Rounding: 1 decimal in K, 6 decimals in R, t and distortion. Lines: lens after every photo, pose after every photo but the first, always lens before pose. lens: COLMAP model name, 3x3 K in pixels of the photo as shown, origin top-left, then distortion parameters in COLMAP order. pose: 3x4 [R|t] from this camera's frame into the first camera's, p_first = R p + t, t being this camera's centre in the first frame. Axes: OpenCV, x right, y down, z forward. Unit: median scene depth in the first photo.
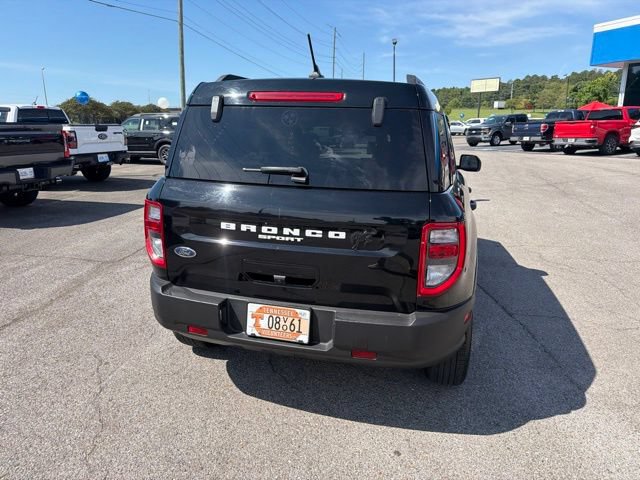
lens RADIAL K [[448.2, 0, 321.6], [0, 448.2, 239.3], [0, 0, 1]] dist [0.030505, -0.042201]
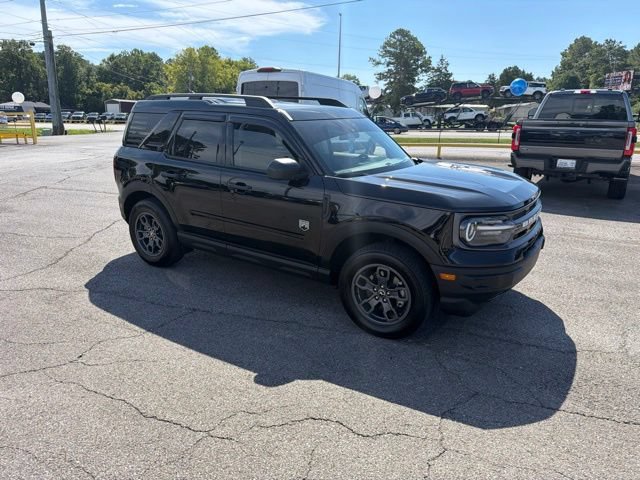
lens RADIAL K [[448.2, 0, 322.2], [0, 448.2, 242.3], [0, 0, 1]] dist [0.030505, -0.042201]
pose [[-0.332461, 0.246265, -0.910397, 0.470507], [-0.242440, 0.910552, 0.334841, -0.145147], [0.911423, 0.332038, -0.243019, 0.572937]]
